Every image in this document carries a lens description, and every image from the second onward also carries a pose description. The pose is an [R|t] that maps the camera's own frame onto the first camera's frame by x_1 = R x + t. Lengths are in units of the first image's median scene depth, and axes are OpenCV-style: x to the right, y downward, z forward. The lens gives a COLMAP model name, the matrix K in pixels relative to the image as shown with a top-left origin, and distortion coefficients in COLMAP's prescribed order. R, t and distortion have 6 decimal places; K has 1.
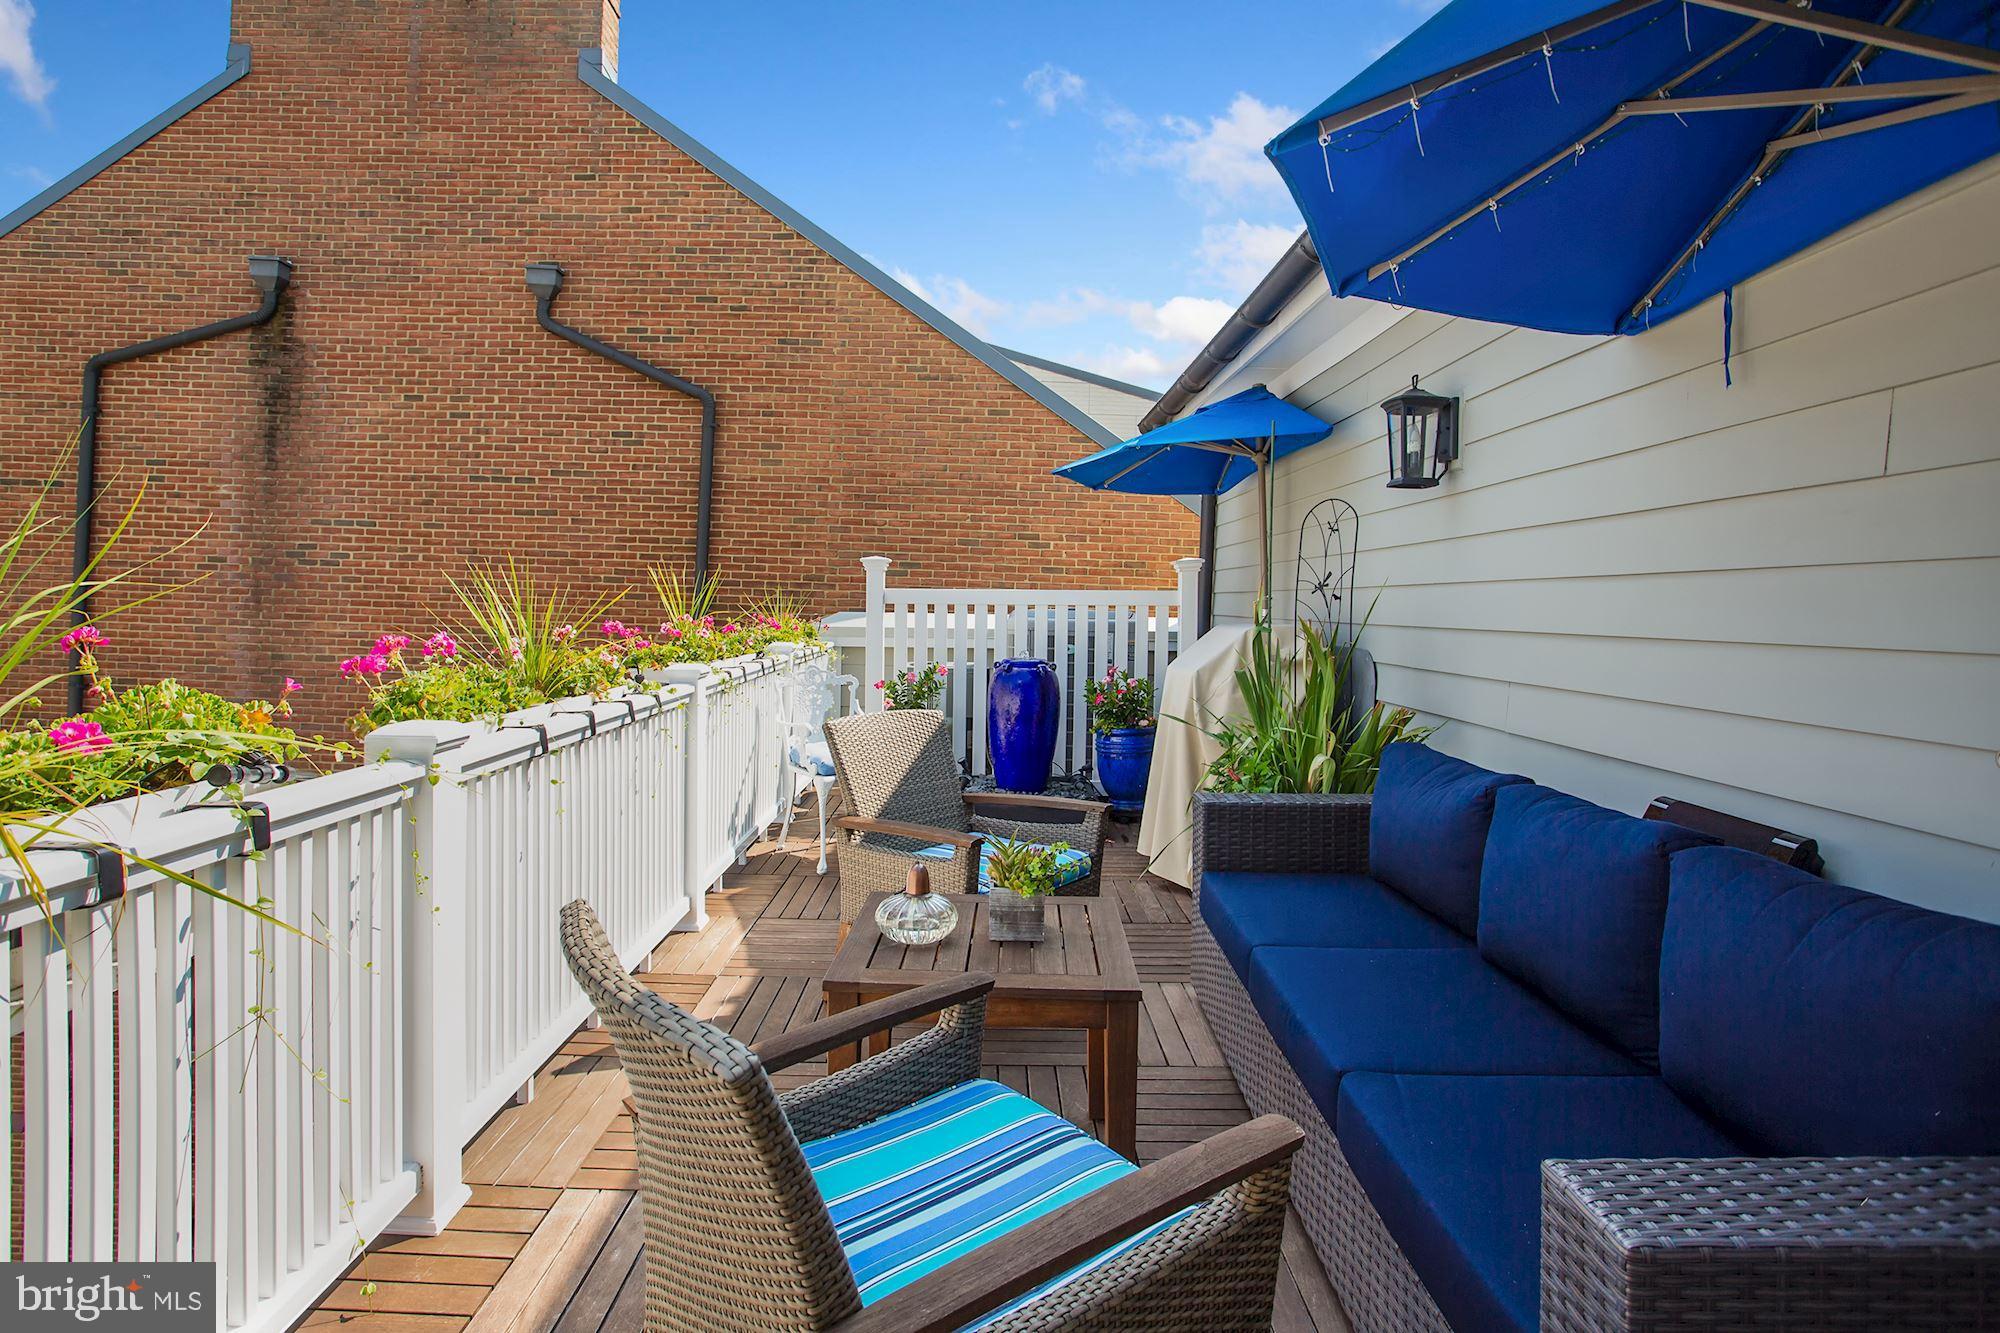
lens RADIAL K [[989.5, 0, 989.0], [0, 989.5, 663.2], [0, 0, 1]] dist [-0.072373, 0.026025]
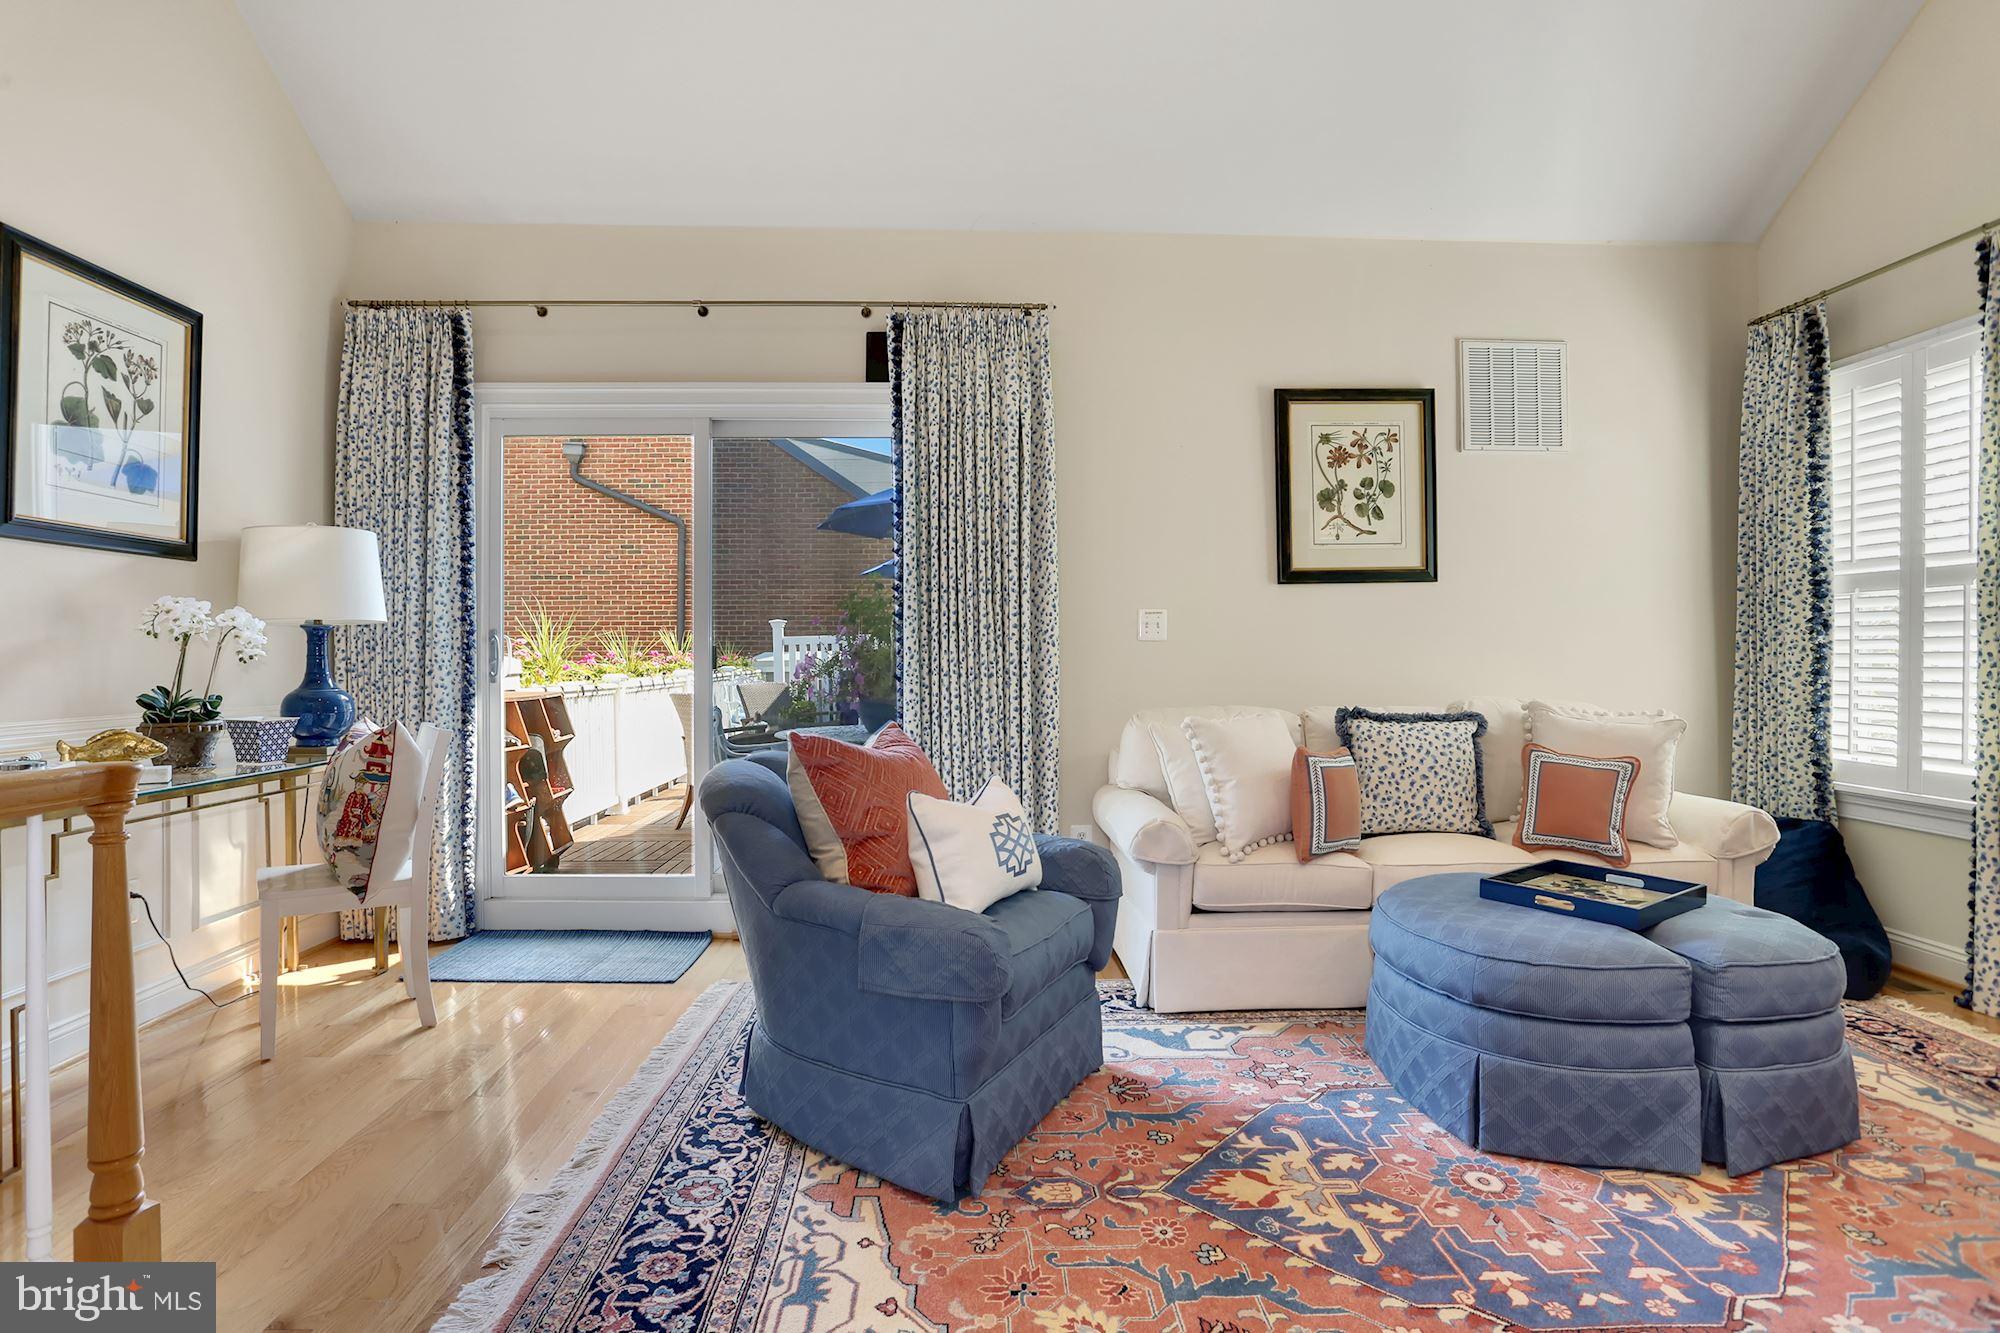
lens RADIAL K [[989.5, 0, 989.0], [0, 989.5, 663.2], [0, 0, 1]] dist [-0.072373, 0.026025]
pose [[0.998709, -0.035266, 0.036569, 0.147803], [0.037148, 0.997949, -0.052135, 0.059046], [-0.034655, 0.053426, 0.997970, -0.598510]]
